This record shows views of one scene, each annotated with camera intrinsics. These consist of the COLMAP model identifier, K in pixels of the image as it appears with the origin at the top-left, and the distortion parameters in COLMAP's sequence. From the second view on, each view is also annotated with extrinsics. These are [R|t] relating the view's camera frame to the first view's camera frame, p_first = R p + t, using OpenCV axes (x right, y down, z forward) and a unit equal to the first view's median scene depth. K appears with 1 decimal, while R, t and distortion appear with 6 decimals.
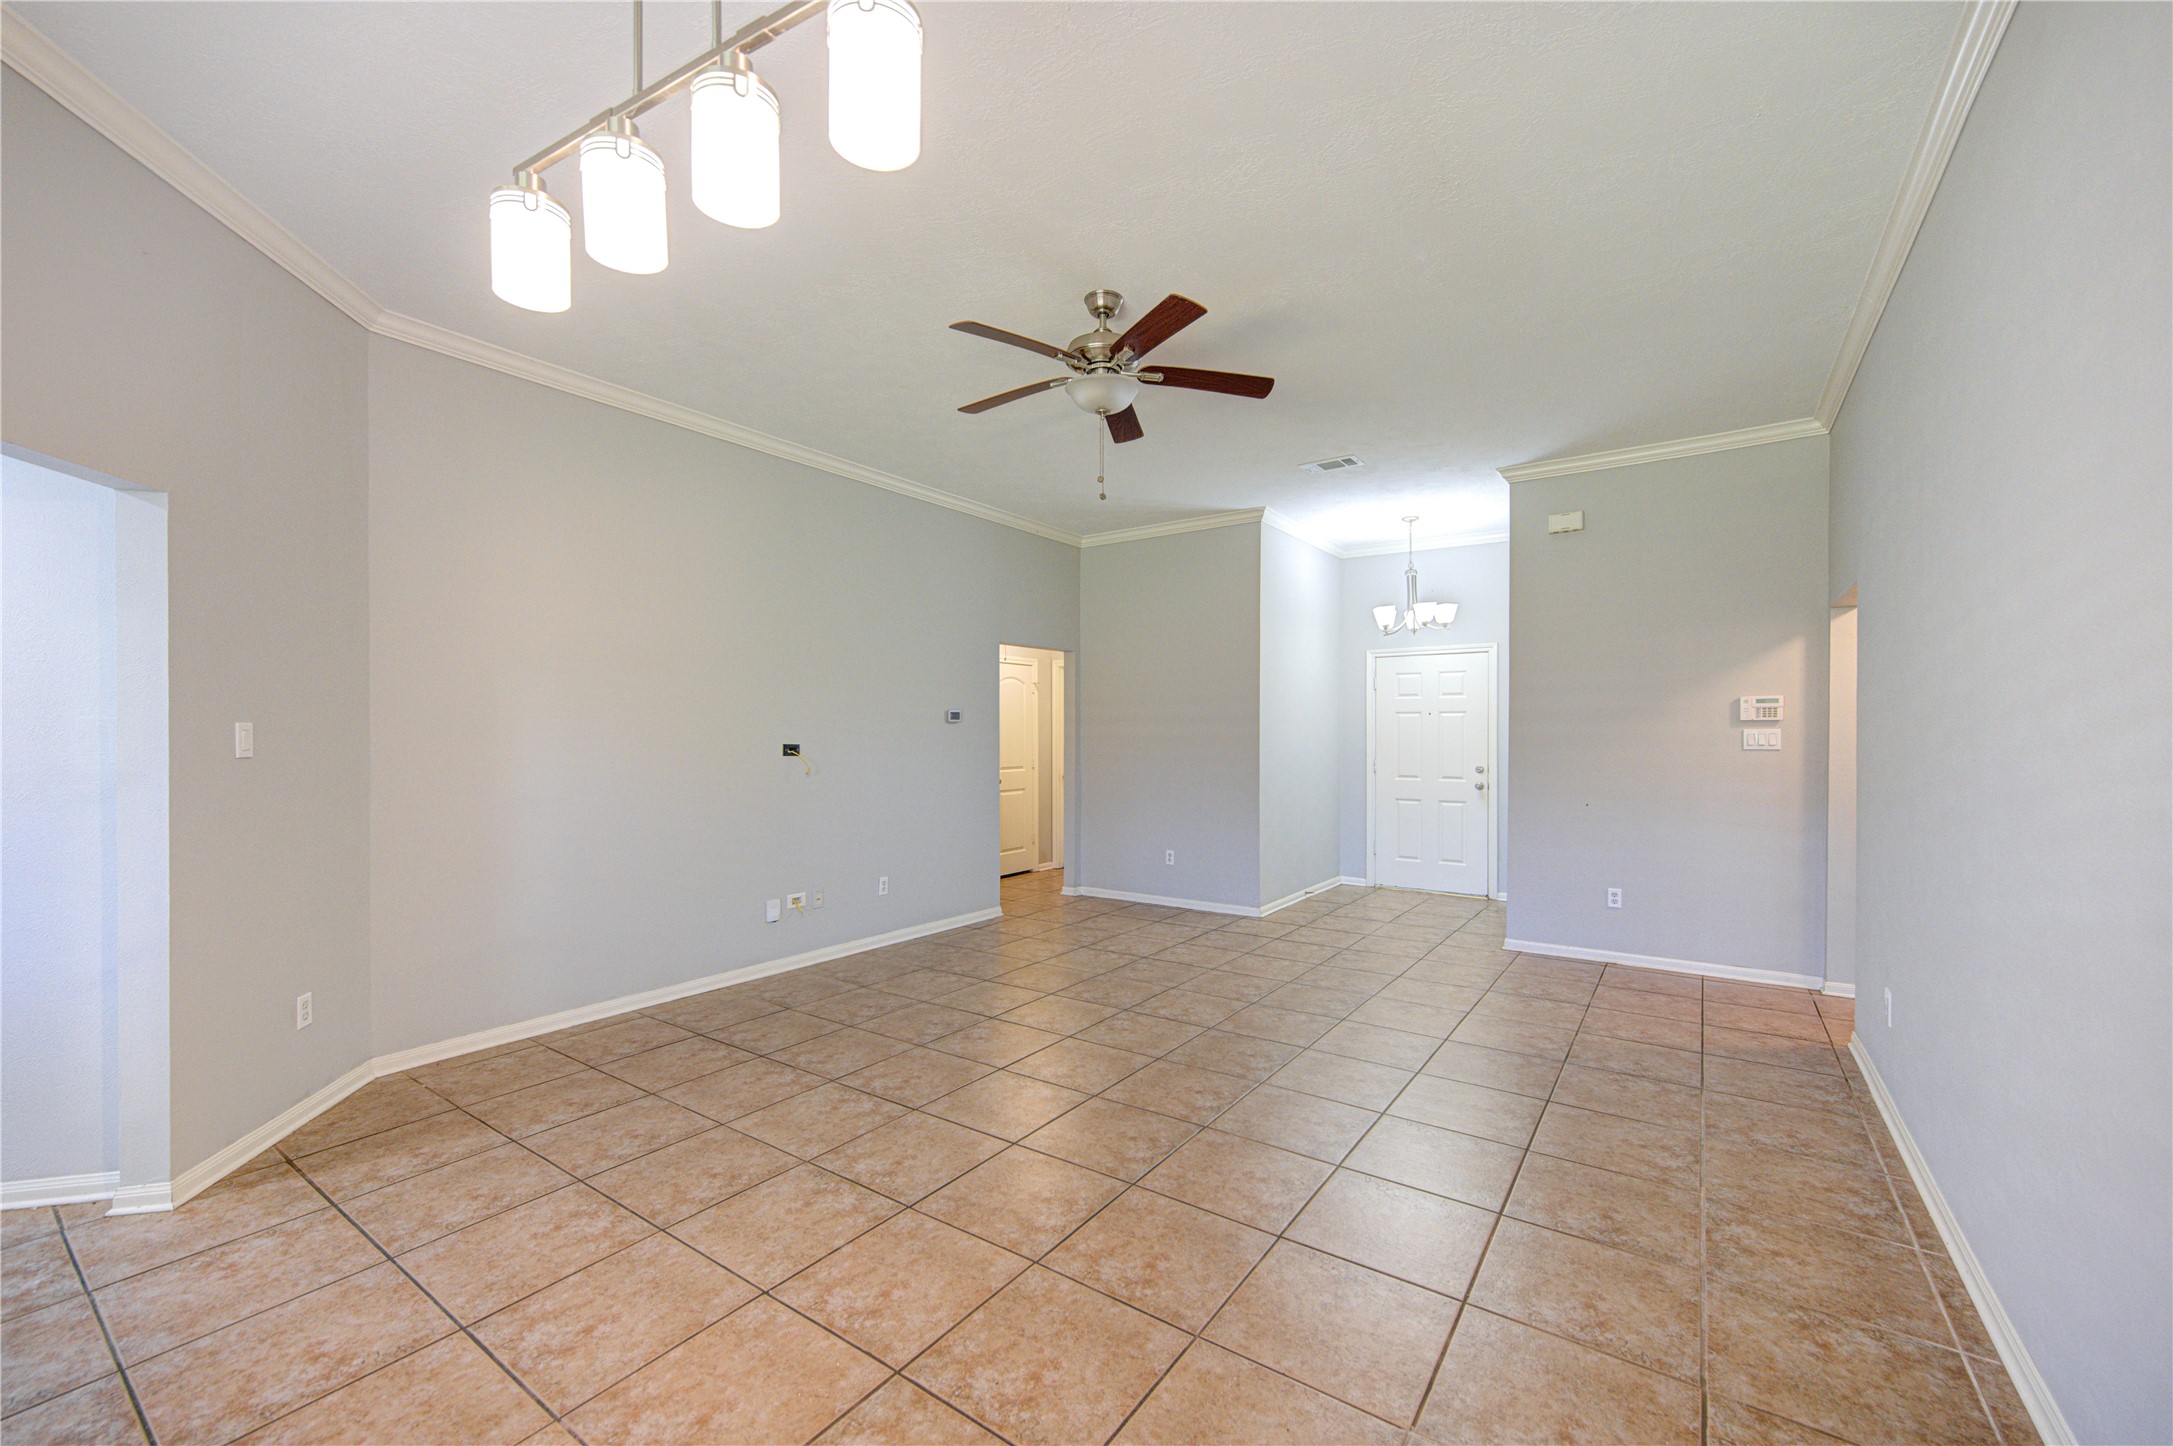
lens RADIAL K [[887.6, 0, 1055.2], [0, 887.6, 726.7], [0, 0, 1]] dist [0.002127, 0.000011]
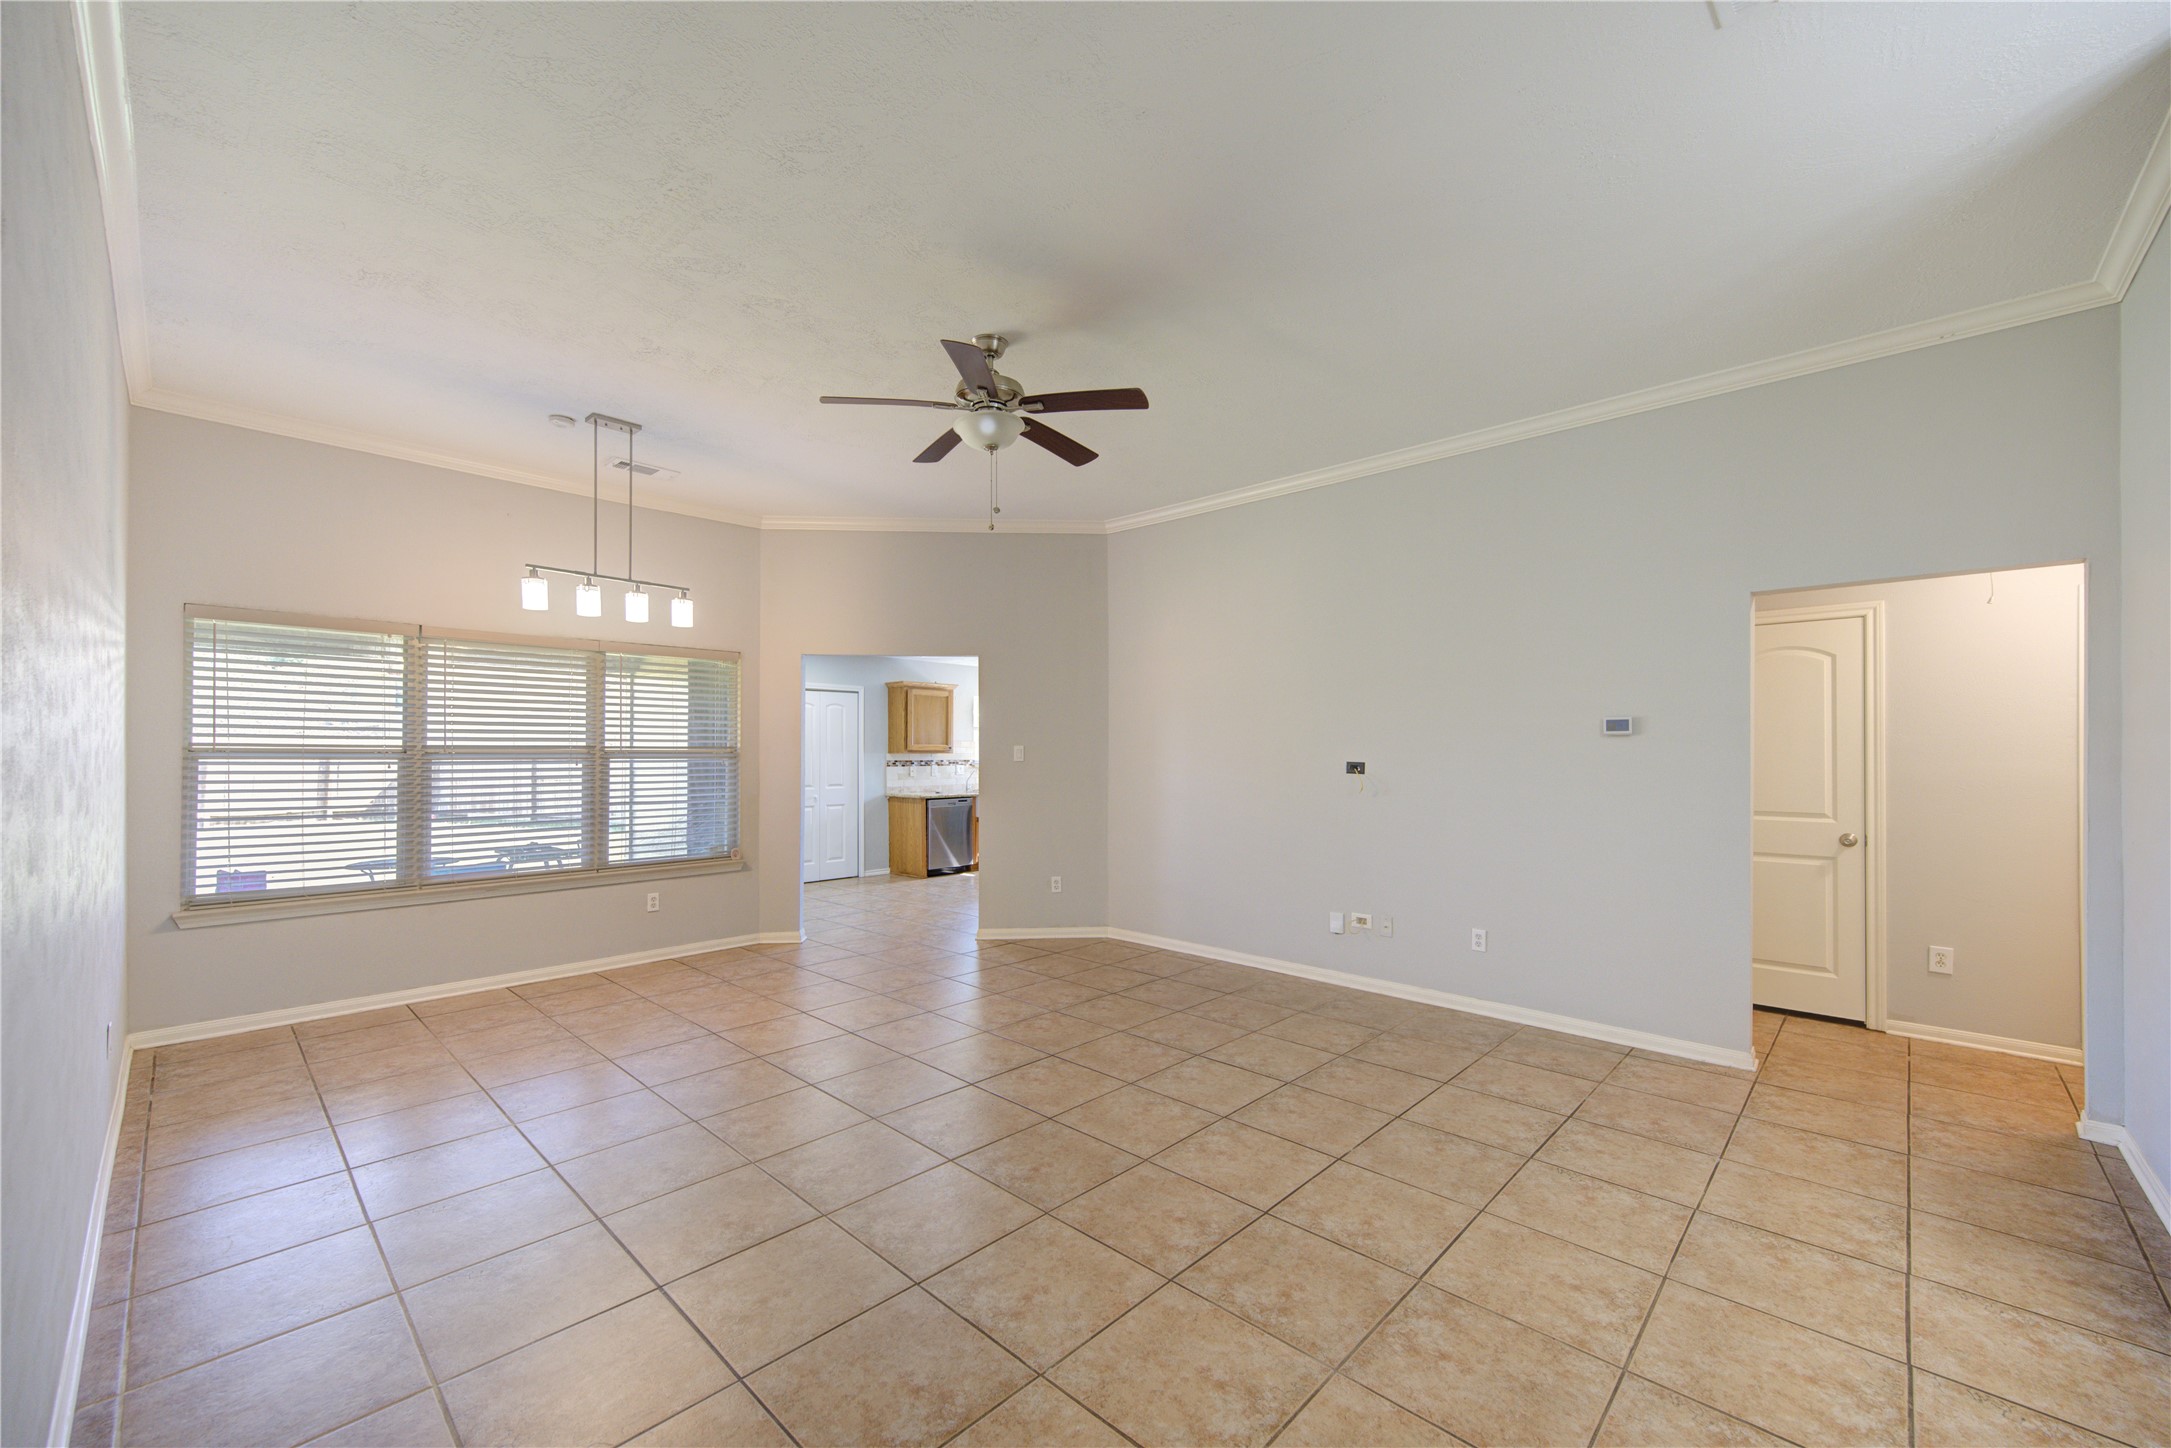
lens RADIAL K [[854.3, 0, 1098.7], [0, 854.3, 745.4], [0, 0, 1]] dist [0.002308, 0.000185]
pose [[-0.120713, -0.003351, -0.992682, 0.788503], [0.005793, 0.999975, -0.004081, 0.003364], [0.992671, -0.006243, -0.120691, 0.947535]]
